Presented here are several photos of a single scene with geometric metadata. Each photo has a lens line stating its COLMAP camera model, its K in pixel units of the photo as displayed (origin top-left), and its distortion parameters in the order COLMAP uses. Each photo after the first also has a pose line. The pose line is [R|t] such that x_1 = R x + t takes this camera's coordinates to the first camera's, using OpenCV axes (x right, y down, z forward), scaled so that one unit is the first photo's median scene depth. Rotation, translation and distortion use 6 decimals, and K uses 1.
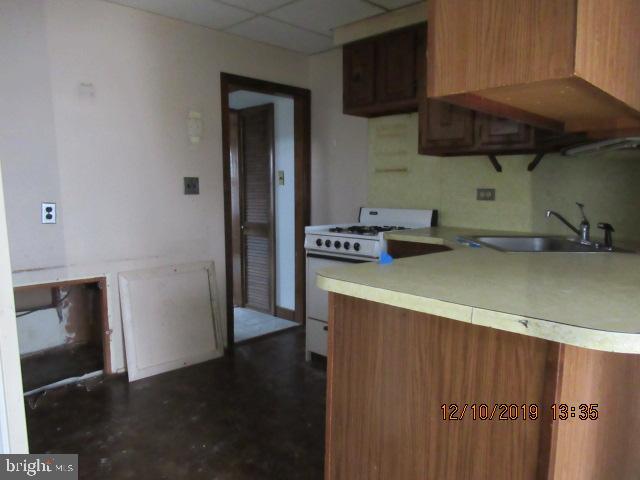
lens RADIAL K [[486.0, 0, 321.8], [0, 486.0, 240.1], [0, 0, 1]] dist [0.014369, -0.017581]
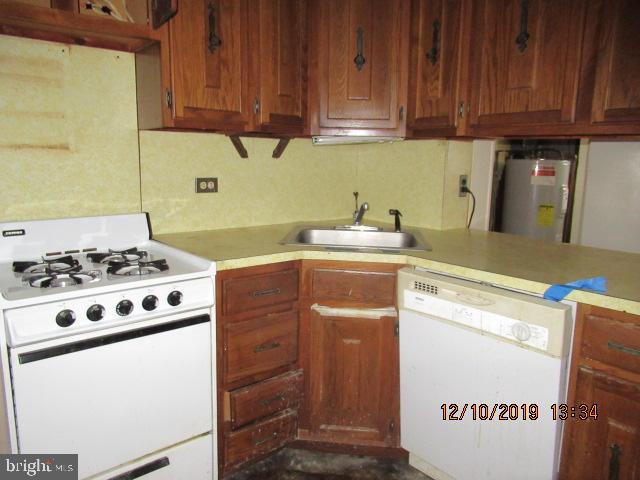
lens RADIAL K [[486.0, 0, 320.7], [0, 486.0, 239.3], [0, 0, 1]] dist [0.014369, -0.017581]
pose [[0.107984, -0.169961, 0.979517, -0.403239], [0.090788, 0.982847, 0.160530, -0.116130], [-0.989998, 0.071594, 0.121562, 0.730259]]
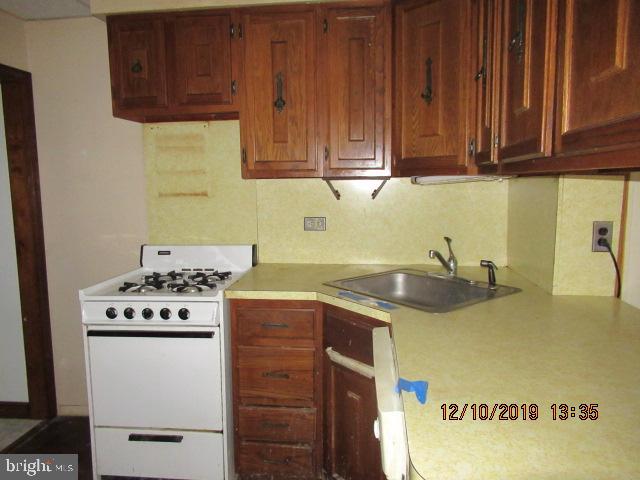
lens RADIAL K [[486.0, 0, 319.9], [0, 486.0, 240.1], [0, 0, 1]] dist [0.014369, -0.017581]
pose [[0.794885, -0.091134, 0.599877, -0.171332], [0.083323, 0.995685, 0.040856, -0.098836], [-0.601011, 0.017507, 0.799049, 0.307826]]
